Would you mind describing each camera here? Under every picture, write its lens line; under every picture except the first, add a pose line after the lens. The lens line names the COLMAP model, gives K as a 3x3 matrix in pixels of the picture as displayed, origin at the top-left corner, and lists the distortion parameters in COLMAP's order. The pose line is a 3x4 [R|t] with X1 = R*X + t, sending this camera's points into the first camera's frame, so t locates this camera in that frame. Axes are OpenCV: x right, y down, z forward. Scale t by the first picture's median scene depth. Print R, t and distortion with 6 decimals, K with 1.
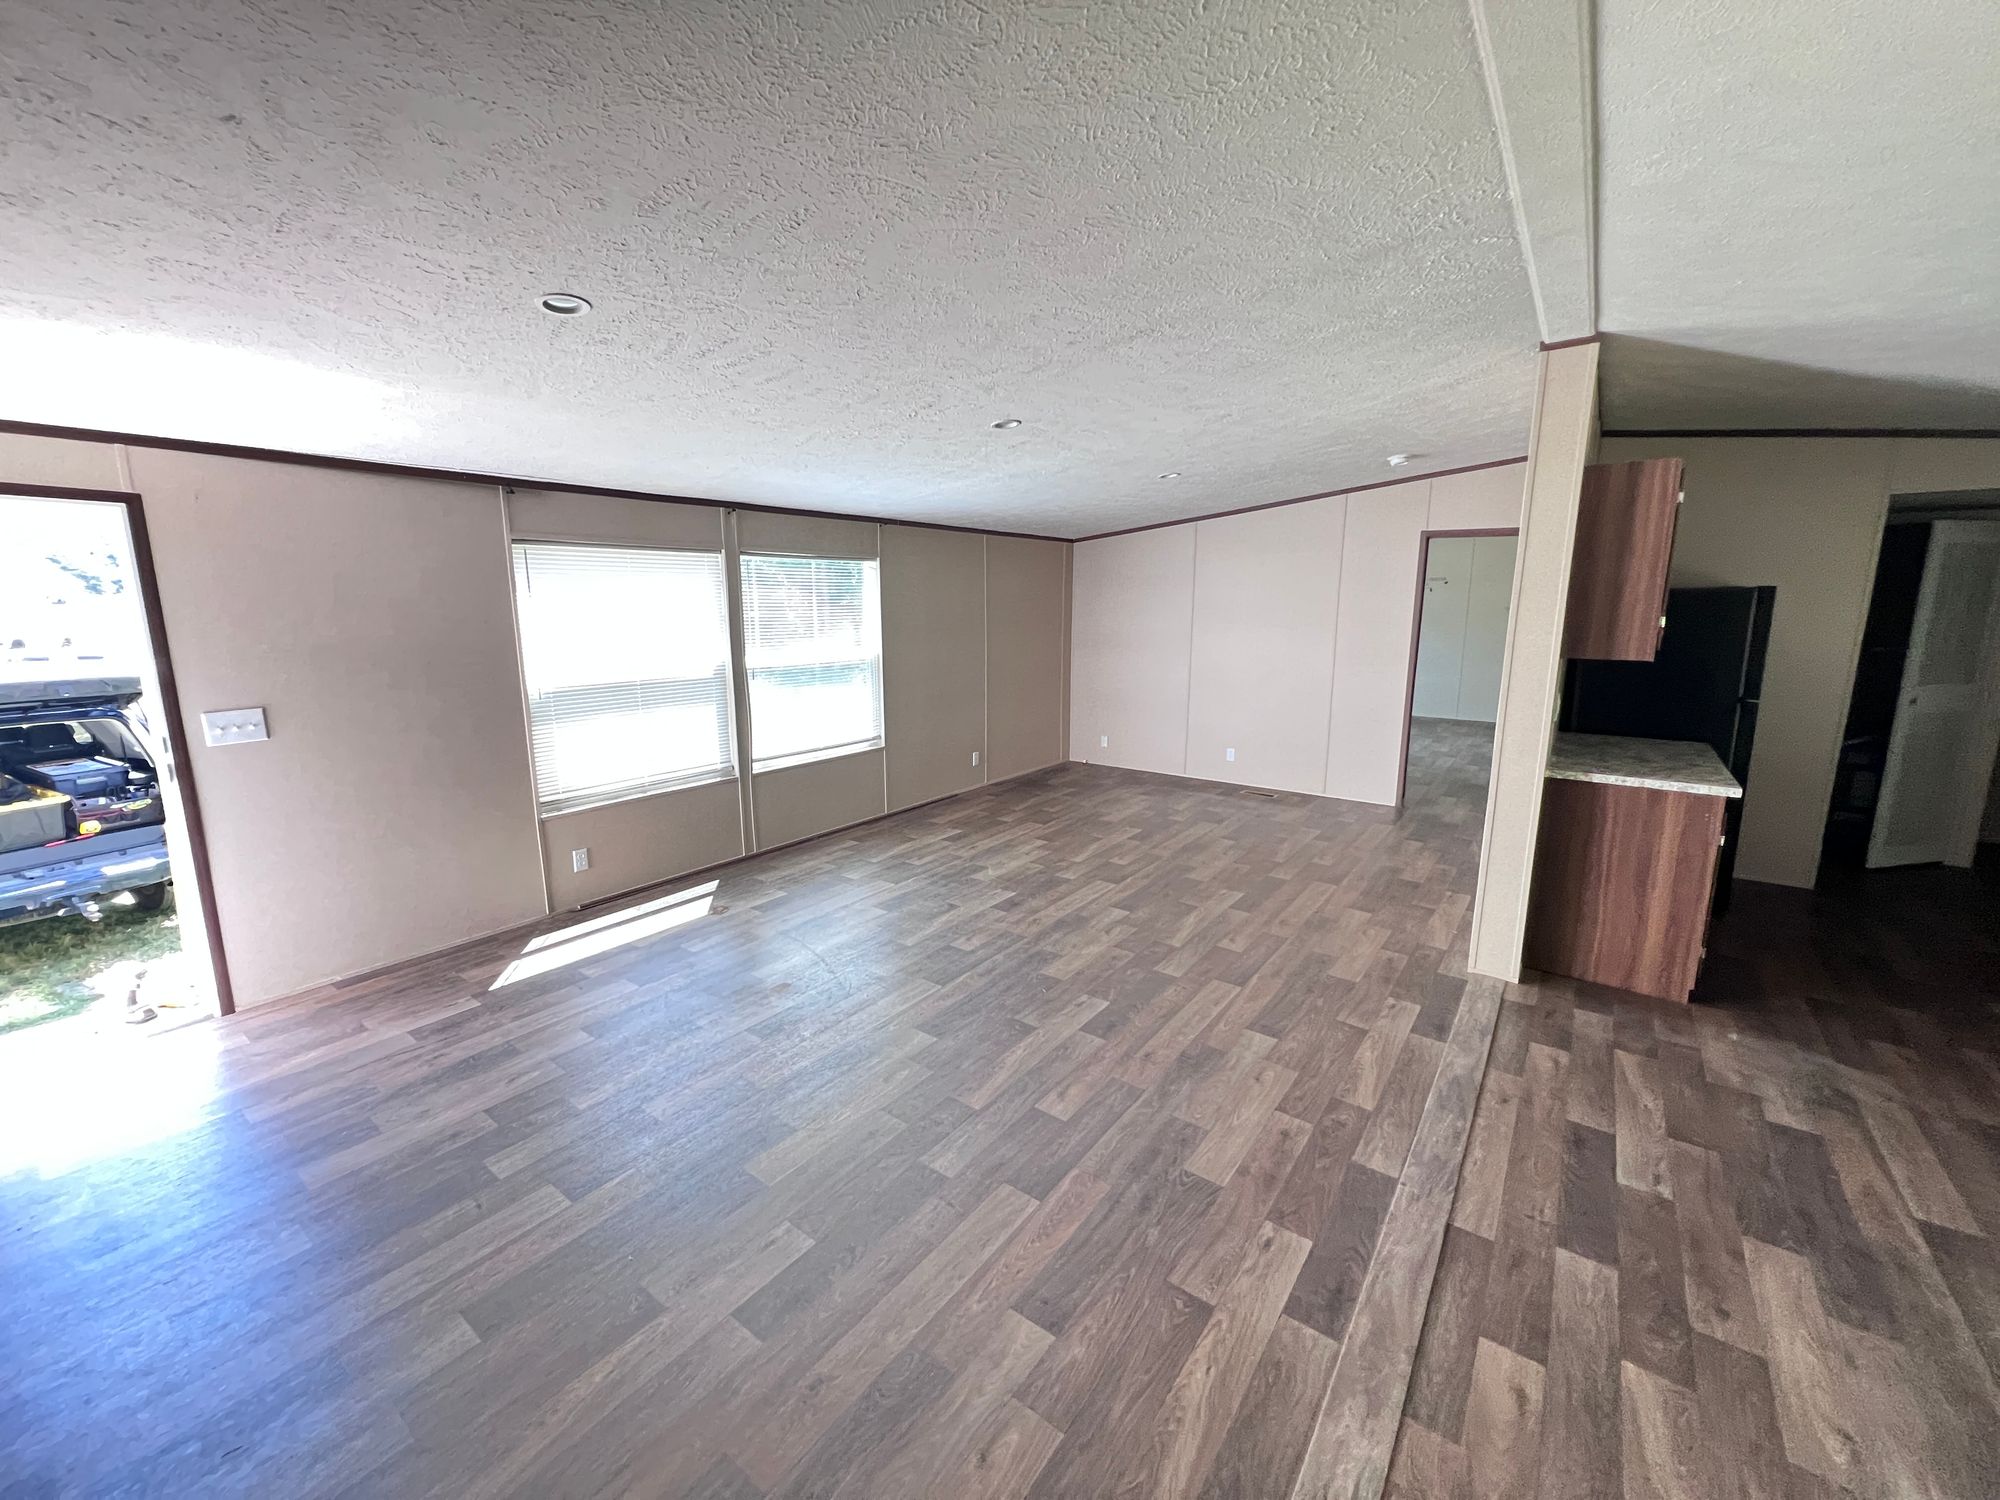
lens RADIAL K [[804.7, 0, 1000.0], [0, 804.7, 750.0], [0, 0, 1]] dist [0.001801, 0.000138]
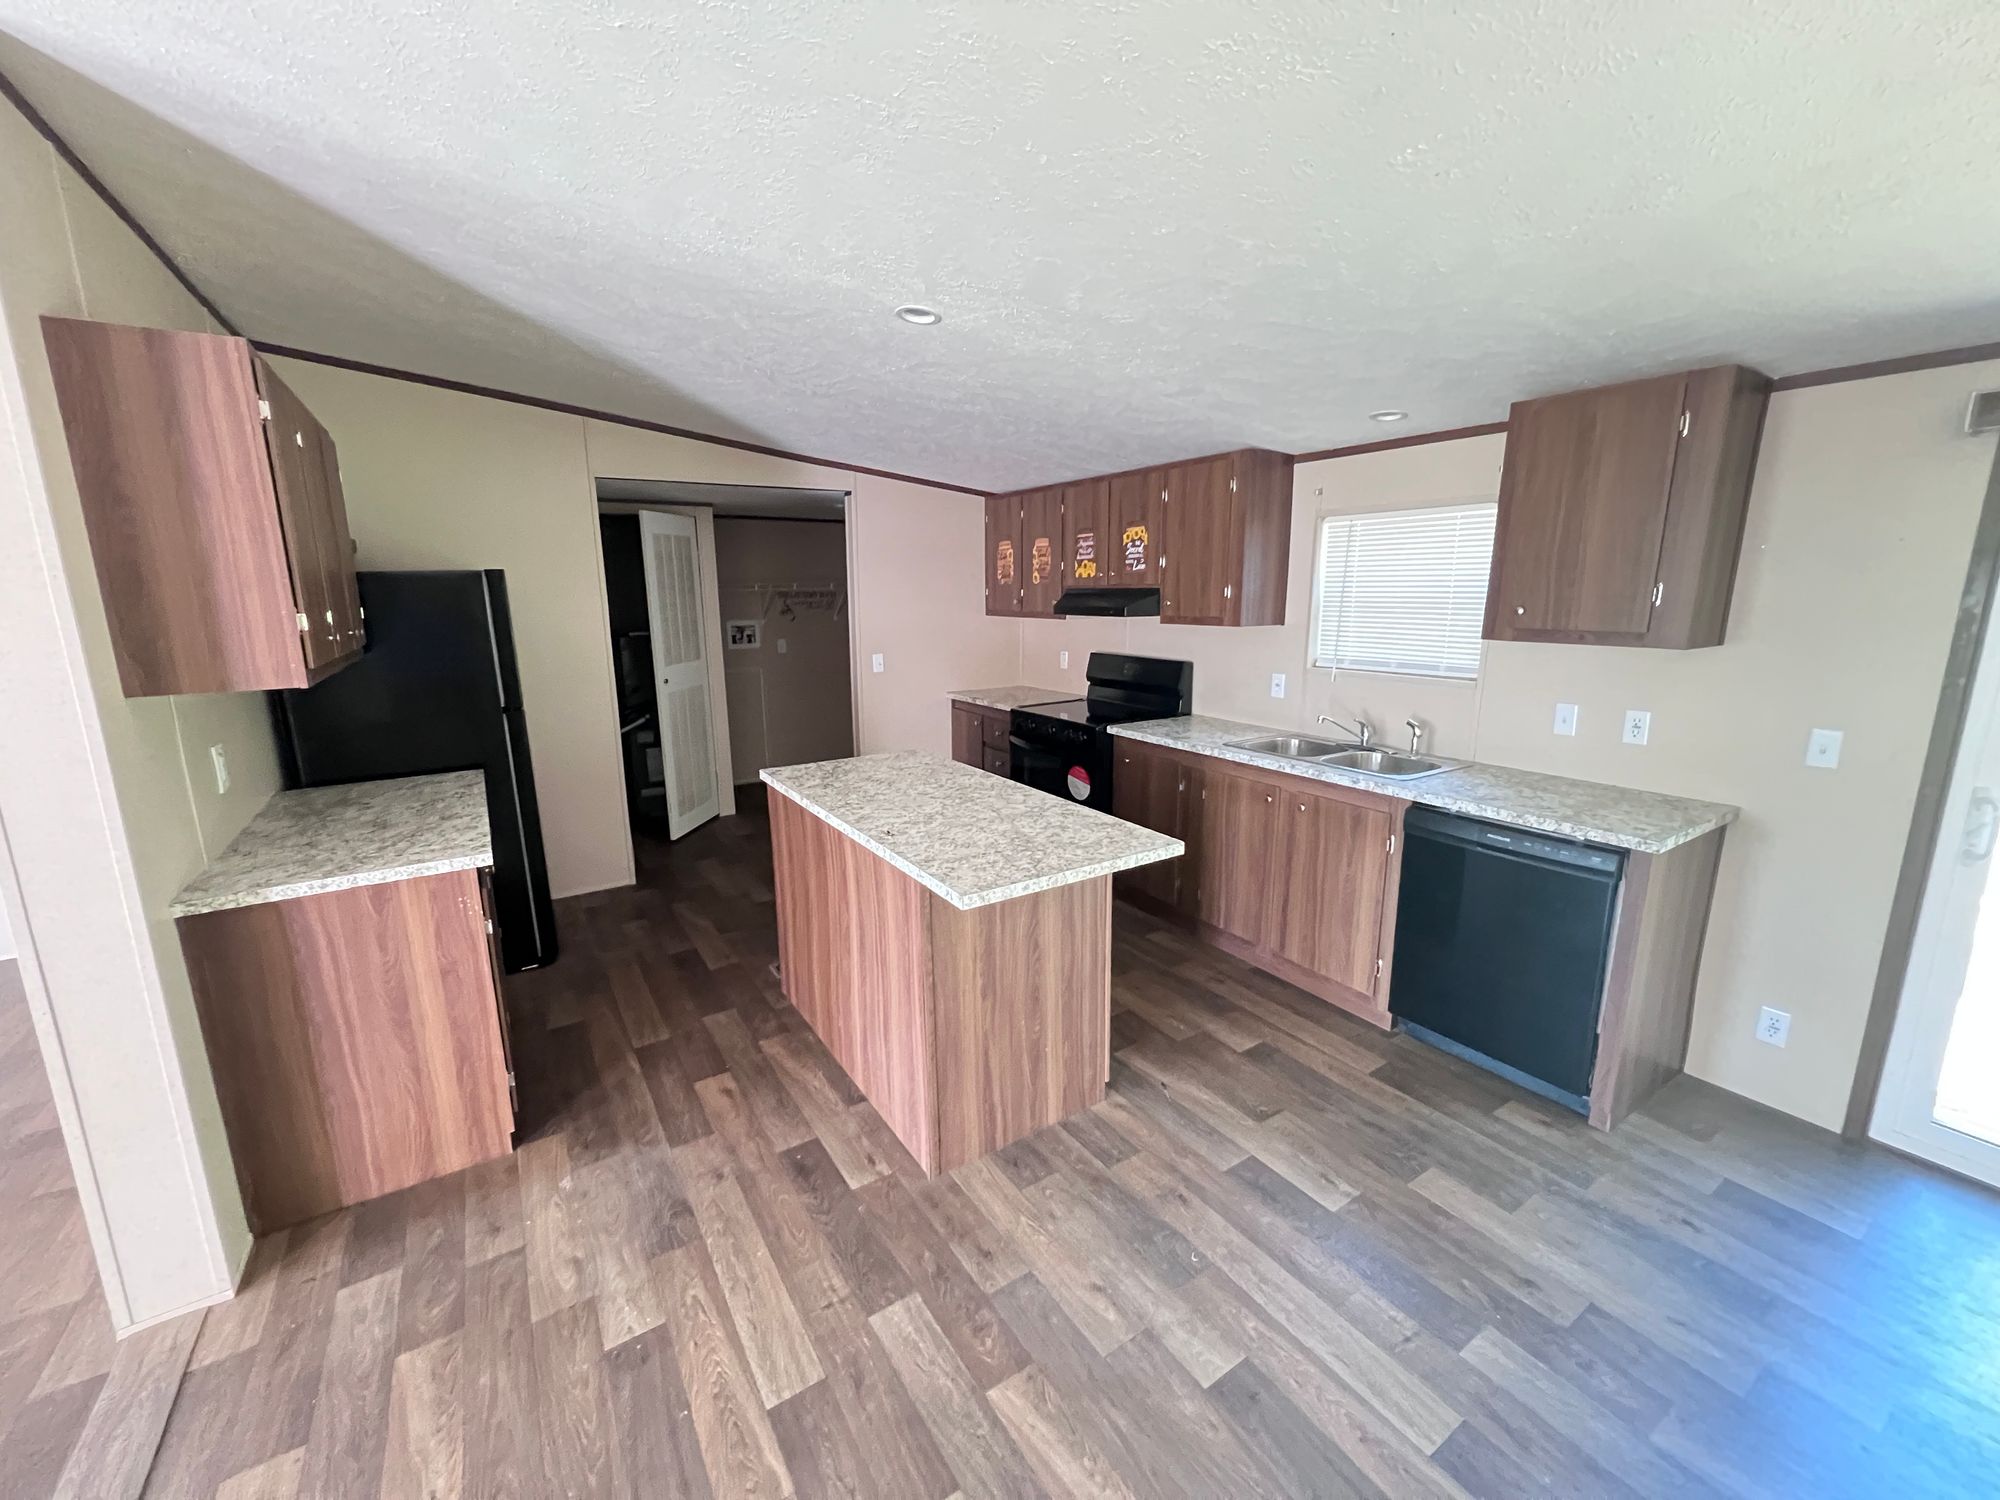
lens RADIAL K [[804.7, 0, 1000.0], [0, 804.7, 750.0], [0, 0, 1]] dist [0.001801, 0.000138]
pose [[0.349986, -0.197118, 0.915781, 0.416321], [0.182868, 0.973178, 0.139585, -0.053057], [-0.918732, 0.118614, 0.376645, 0.288554]]
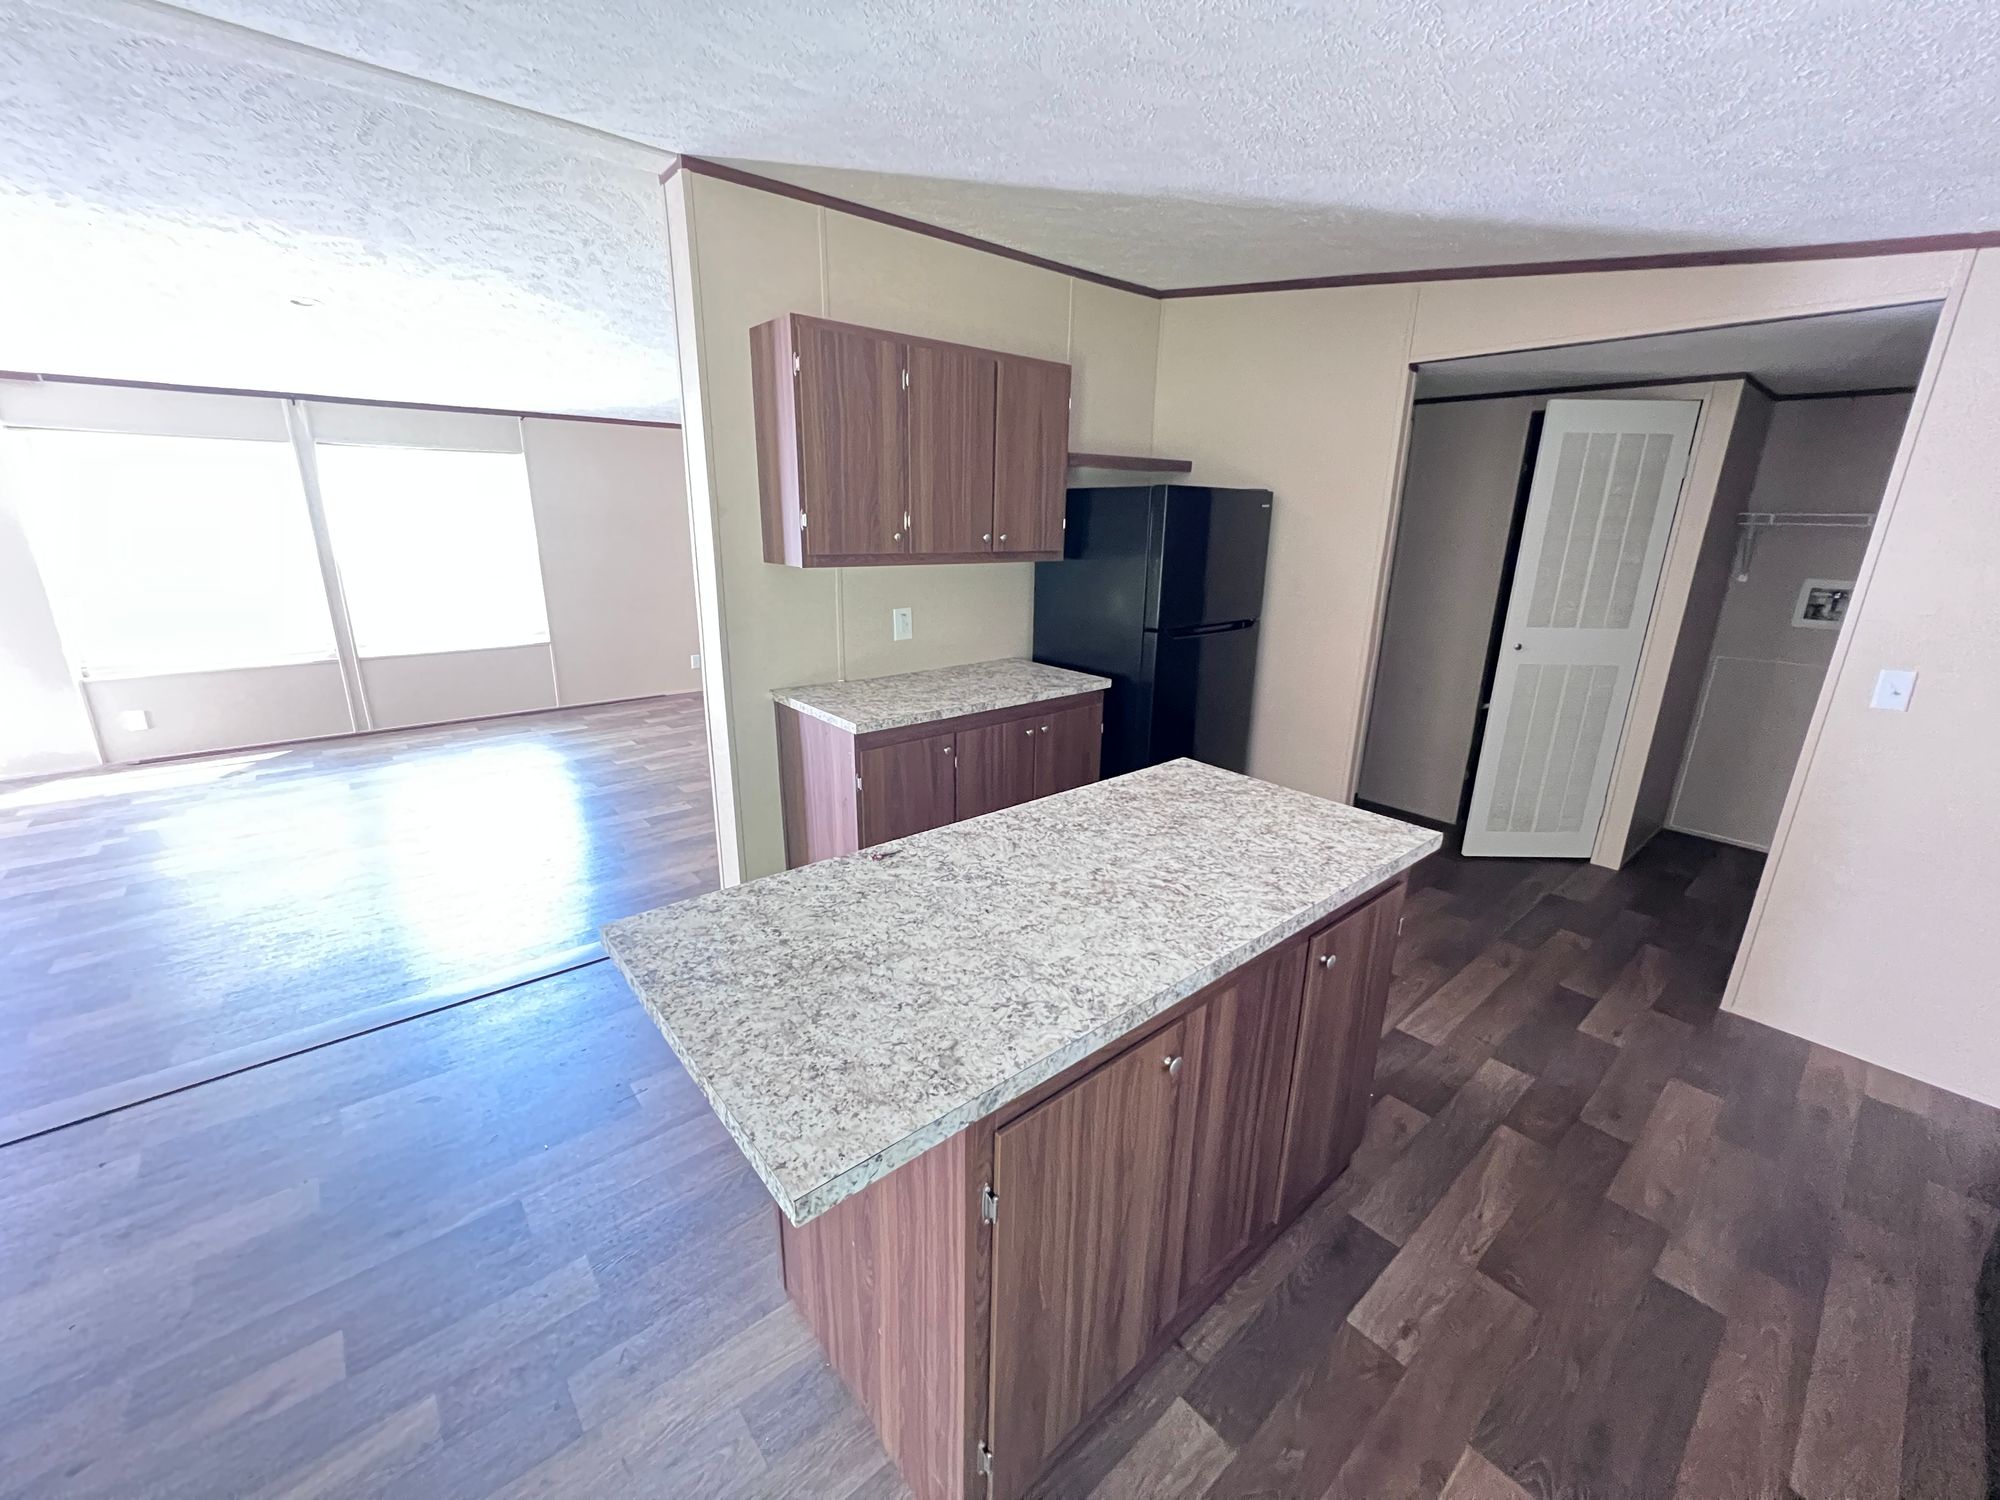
lens RADIAL K [[804.7, 0, 1000.0], [0, 804.7, 750.0], [0, 0, 1]] dist [0.001801, 0.000138]
pose [[0.972980, 0.080564, -0.216379, 1.080502], [-0.057569, 0.992201, 0.110557, -0.028049], [0.223598, -0.095113, 0.970030, 0.208663]]
